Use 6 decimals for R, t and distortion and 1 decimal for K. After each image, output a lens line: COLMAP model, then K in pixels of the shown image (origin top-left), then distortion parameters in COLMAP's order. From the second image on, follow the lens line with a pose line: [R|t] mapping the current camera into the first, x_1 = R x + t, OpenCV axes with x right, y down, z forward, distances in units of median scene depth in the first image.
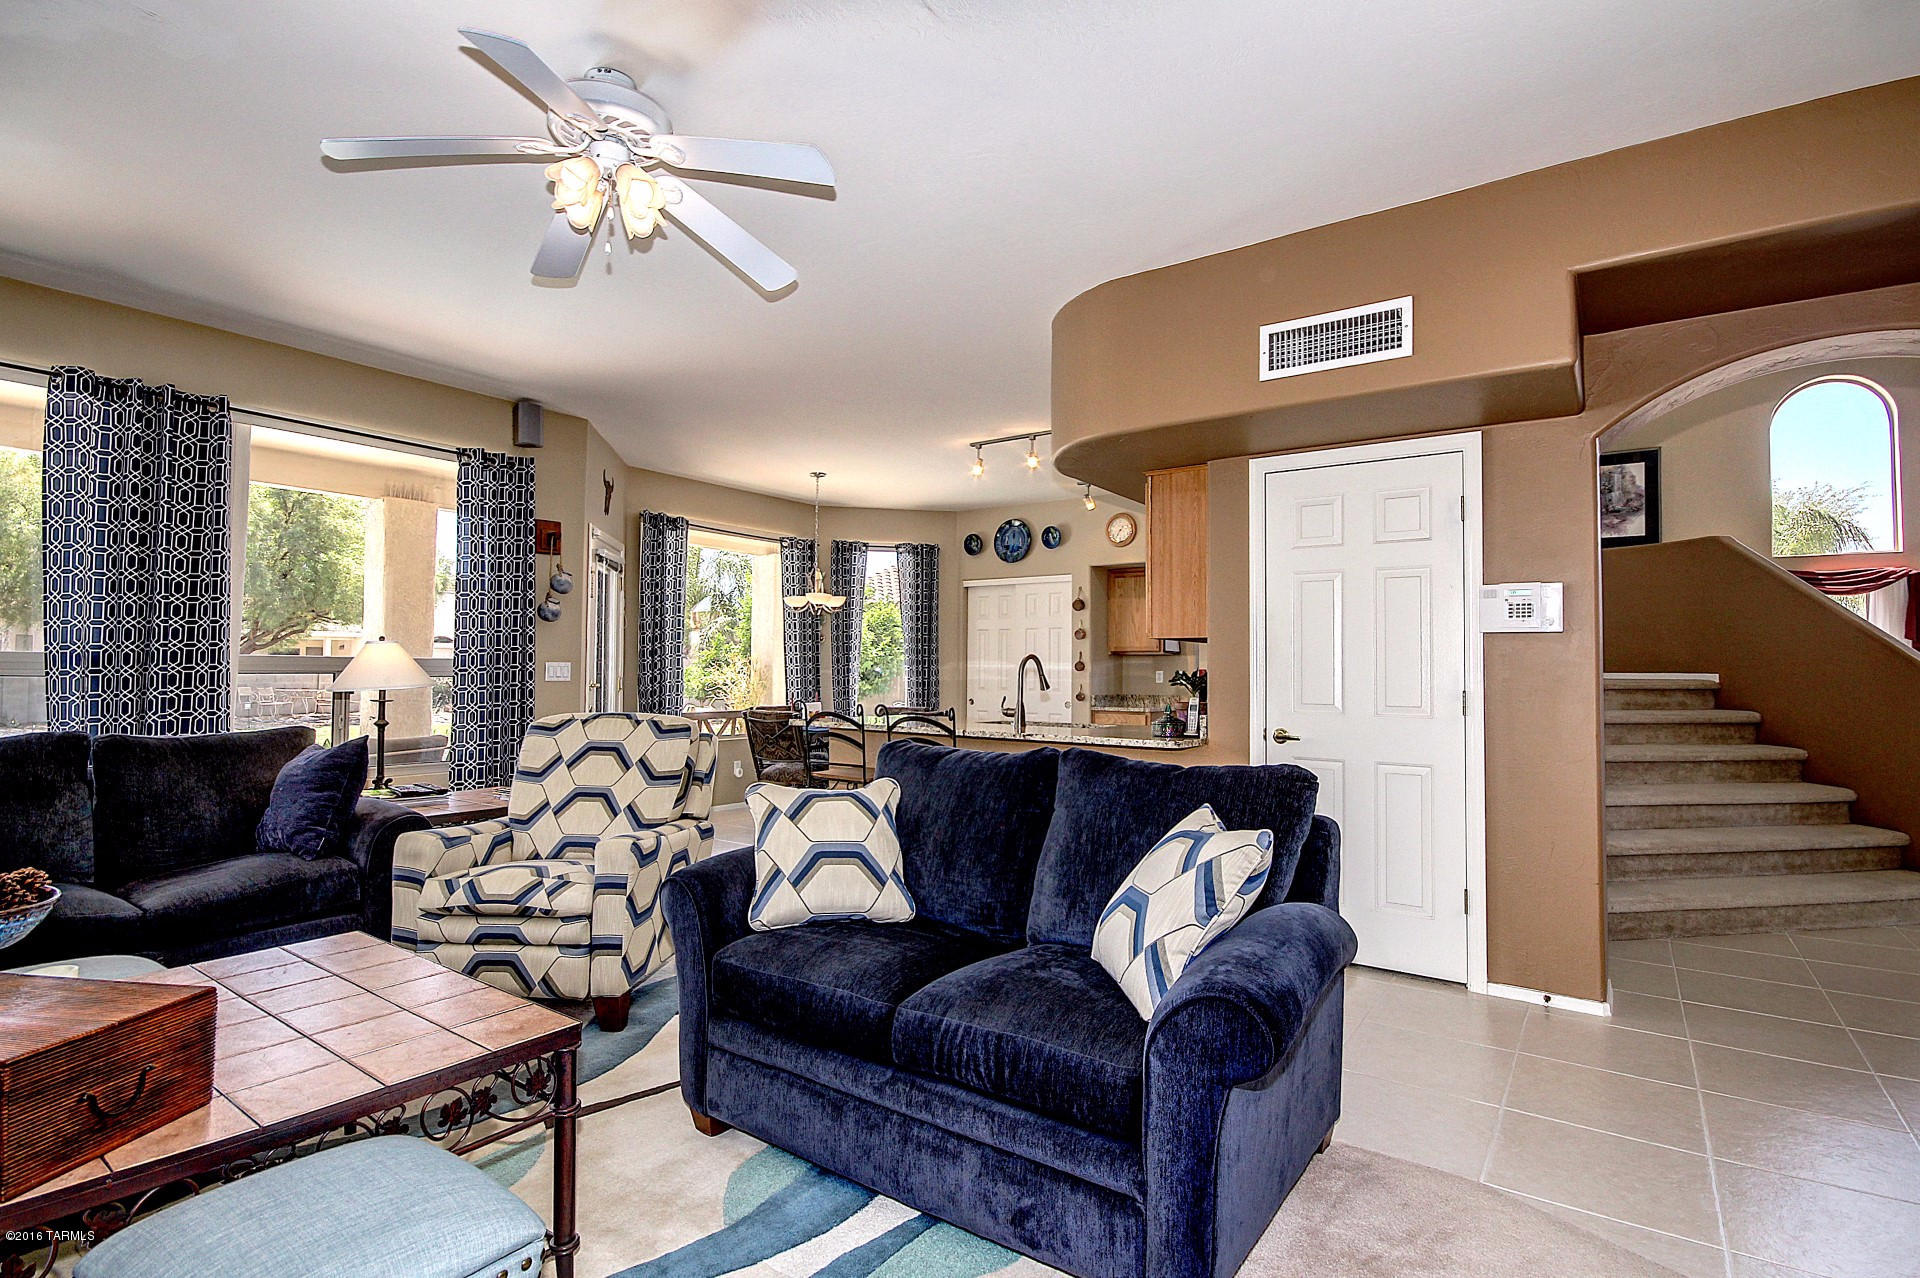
lens RADIAL K [[912.2, 0, 979.5], [0, 912.2, 645.3], [0, 0, 1]] dist [0.000453, -0.000089]
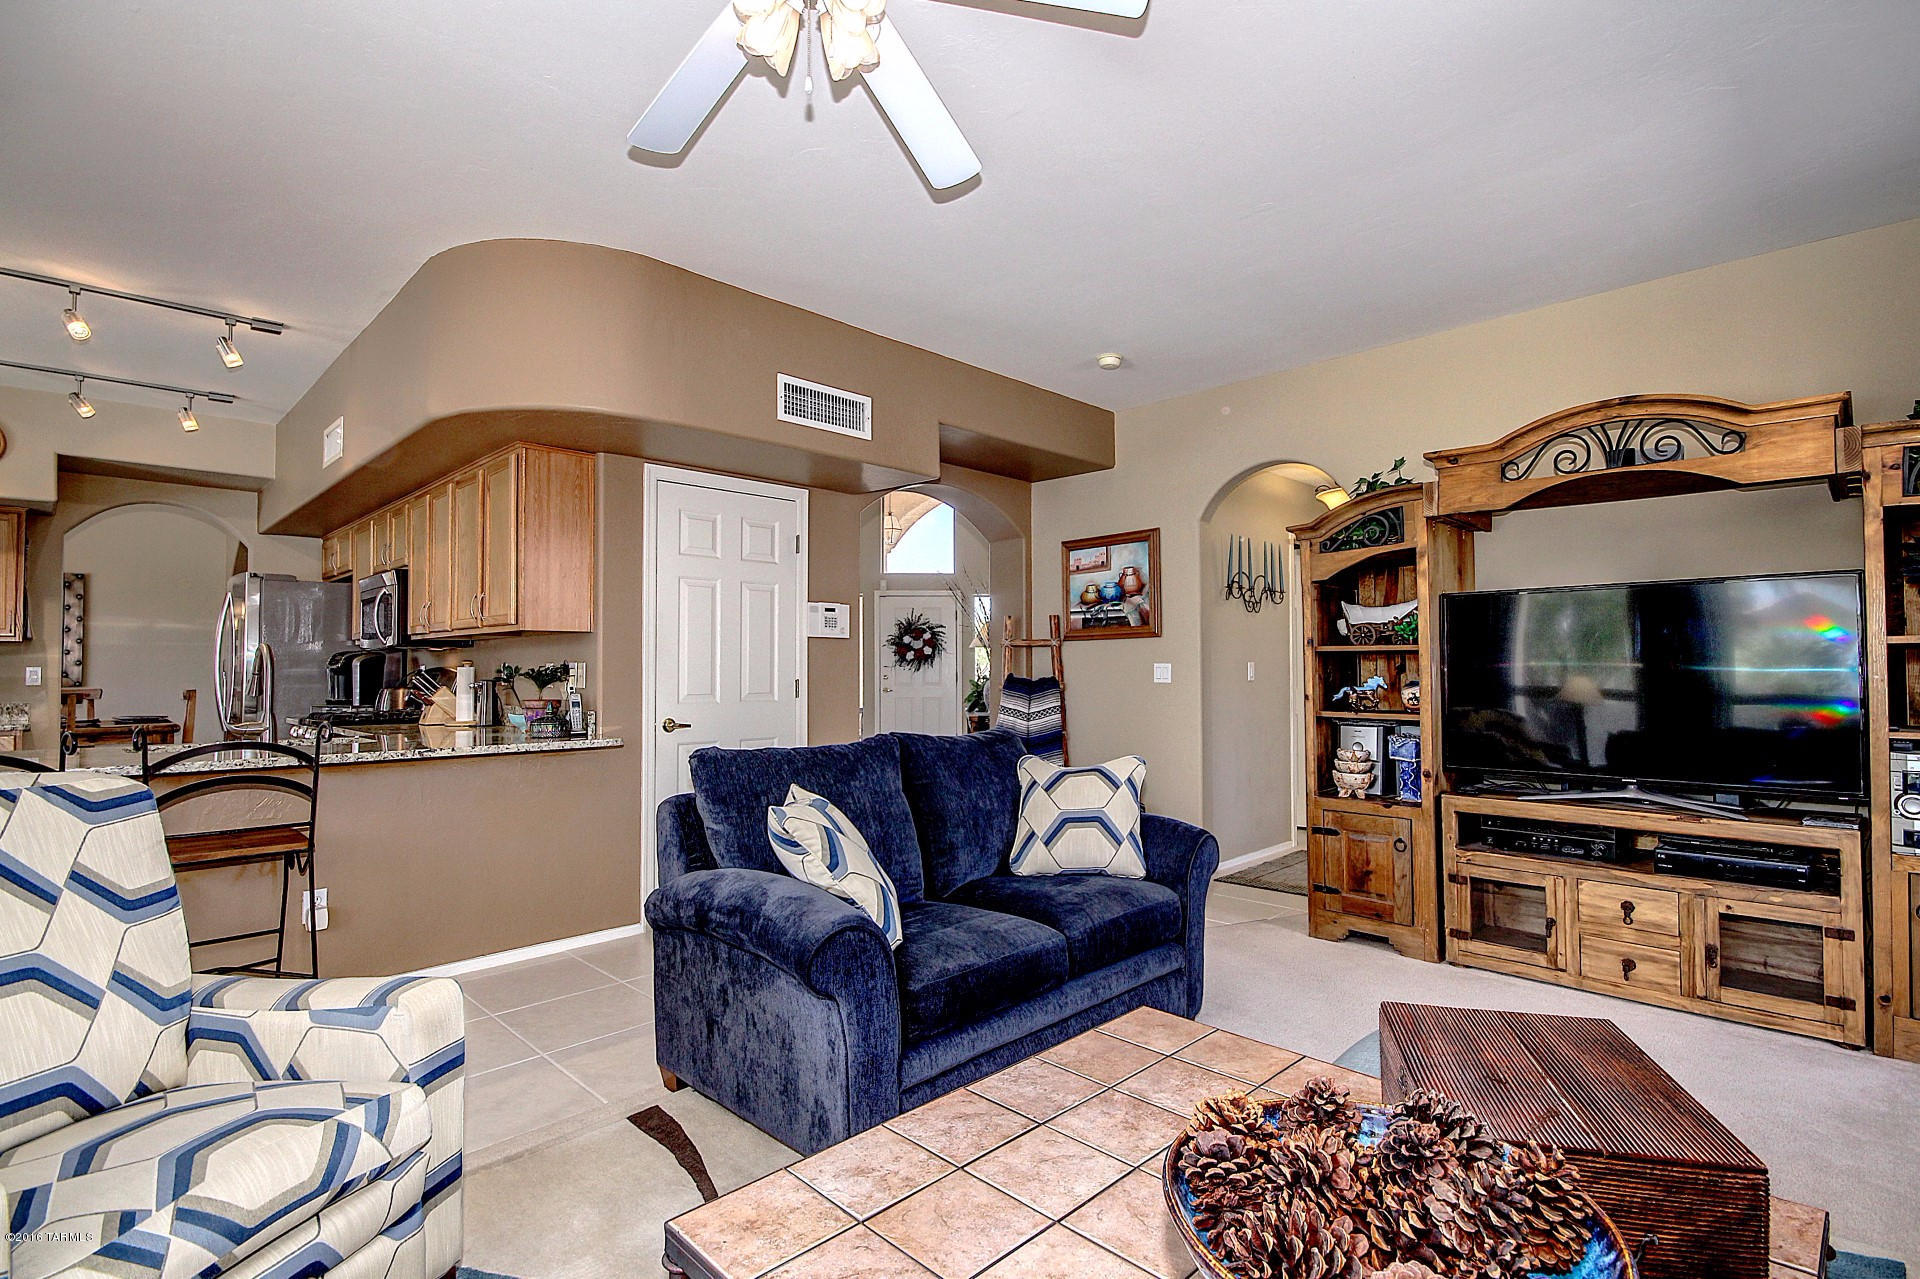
lens RADIAL K [[928.3, 0, 960.0], [0, 928.3, 639.5], [0, 0, 1]] dist [0.000054, -0.000116]
pose [[0.178492, 0.021978, 0.983696, -0.328040], [-0.025704, 0.999513, -0.017667, 0.002876], [-0.983606, -0.022131, 0.178970, 0.222601]]
